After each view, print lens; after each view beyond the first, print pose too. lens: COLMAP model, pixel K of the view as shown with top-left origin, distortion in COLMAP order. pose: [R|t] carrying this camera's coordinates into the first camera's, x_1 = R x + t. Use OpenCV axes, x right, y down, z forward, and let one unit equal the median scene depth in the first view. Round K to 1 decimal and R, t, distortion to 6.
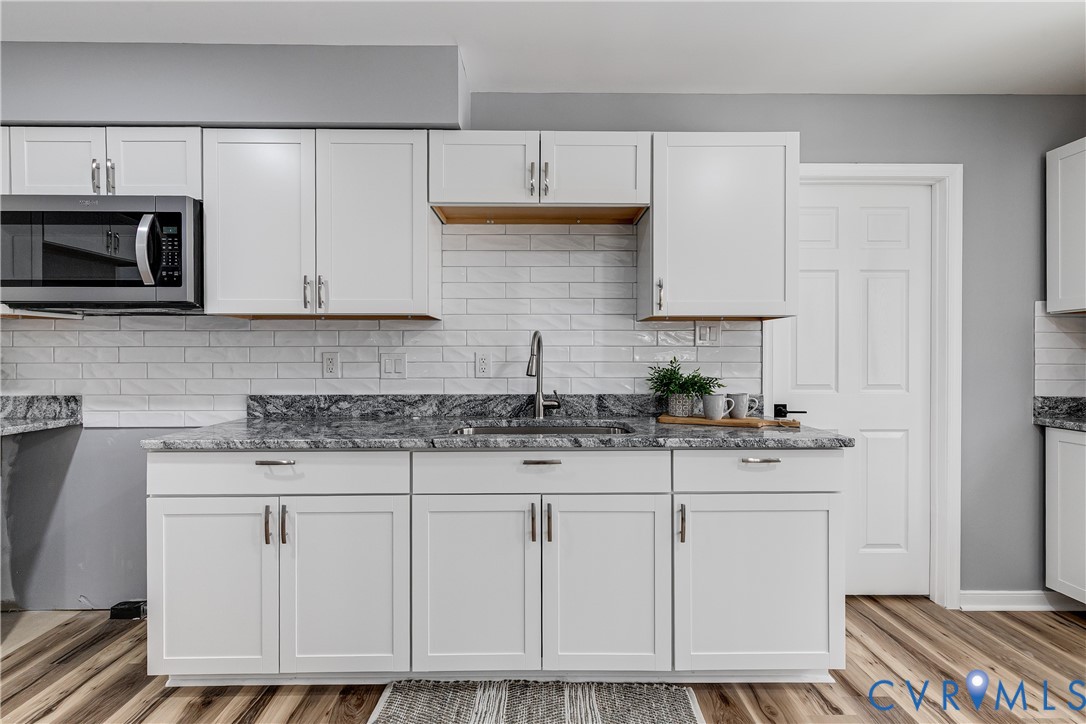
lens RADIAL K [[495.3, 0, 545.7], [0, 495.3, 361.4], [0, 0, 1]] dist [-0.003063, 0.002038]
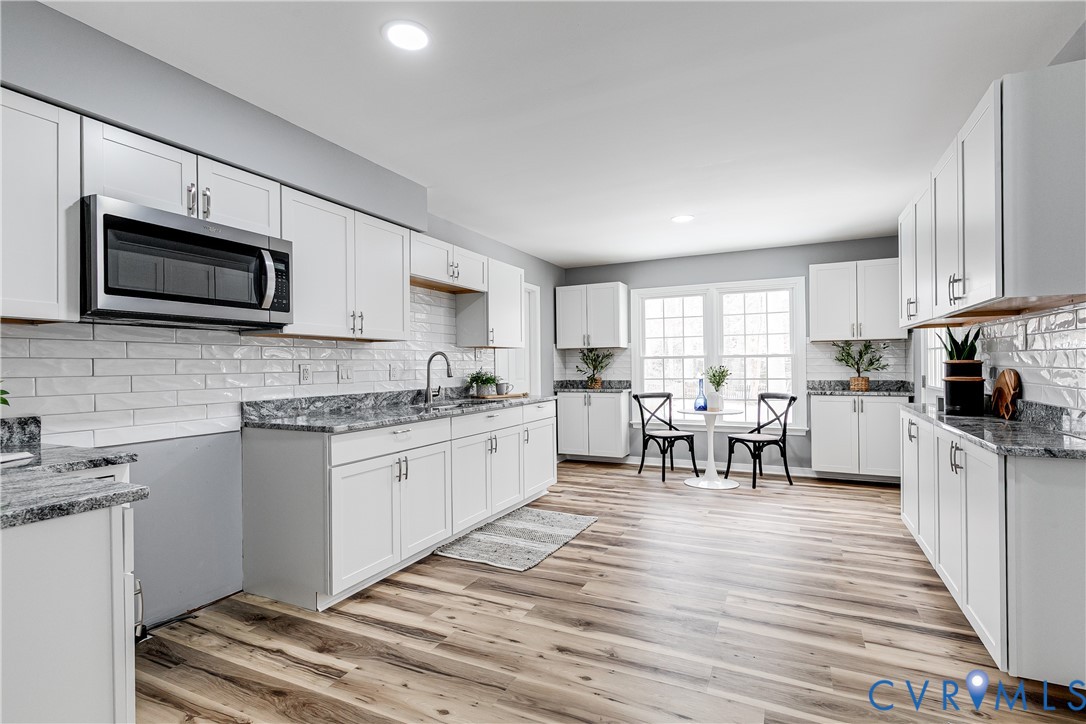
lens RADIAL K [[495.3, 0, 547.4], [0, 495.3, 365.7], [0, 0, 1]] dist [-0.003063, 0.002038]
pose [[0.460722, -0.004942, 0.887531, -1.474187], [0.014925, 0.999886, -0.002180, -0.002461], [-0.887419, 0.014251, 0.460743, -0.160116]]
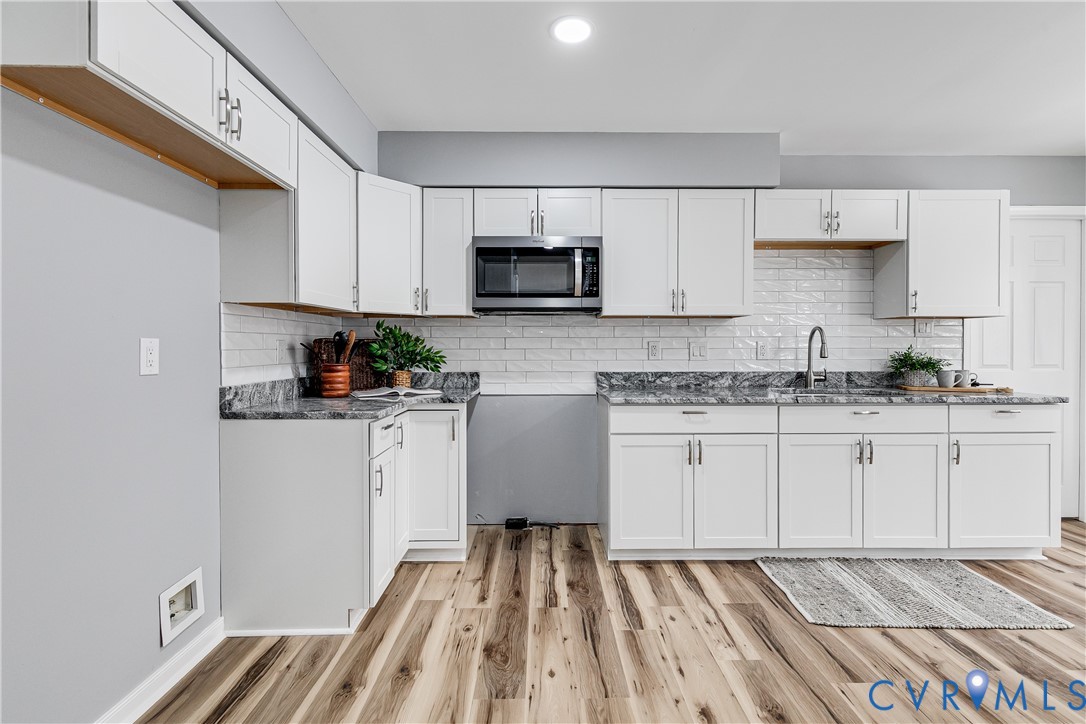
lens RADIAL K [[495.3, 0, 553.7], [0, 495.3, 352.8], [0, 0, 1]] dist [-0.003063, 0.002038]
pose [[0.999973, 0.000042, -0.007326, -0.815022], [-0.000002, 0.999985, 0.005493, 0.006698], [0.007326, -0.005493, 0.999958, -0.464416]]
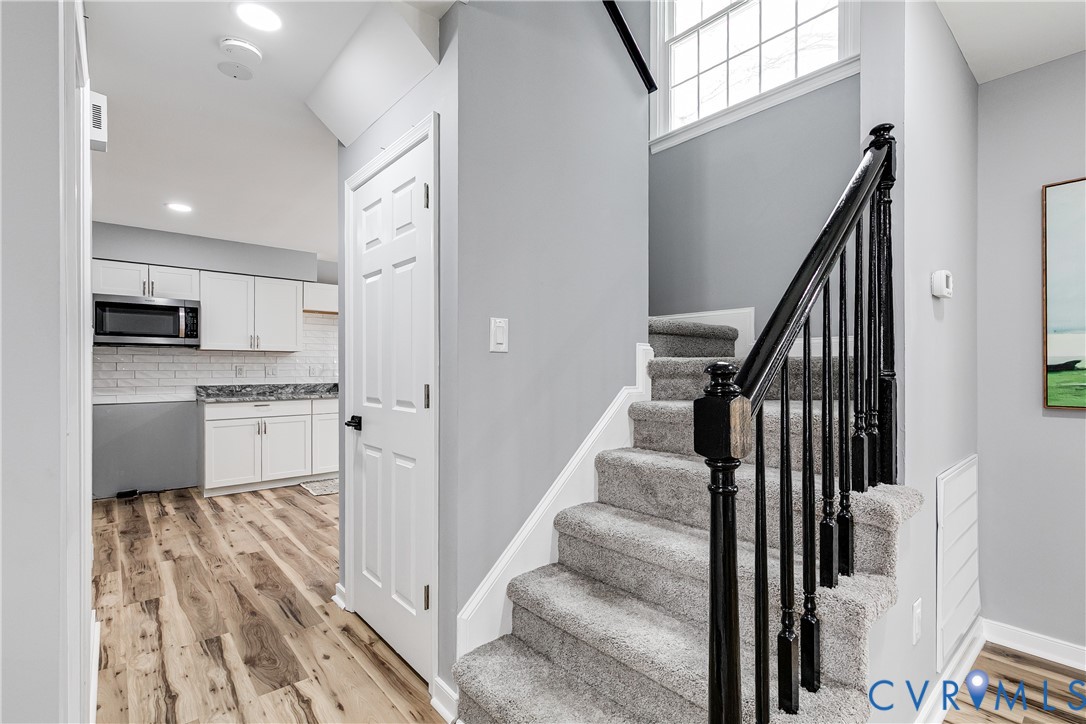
lens RADIAL K [[495.3, 0, 541.8], [0, 495.3, 367.4], [0, 0, 1]] dist [-0.003063, 0.002038]
pose [[0.776834, 0.001846, 0.629703, -0.900136], [0.003314, 0.999970, -0.007020, 0.010707], [-0.629697, 0.007540, 0.776804, -1.813831]]
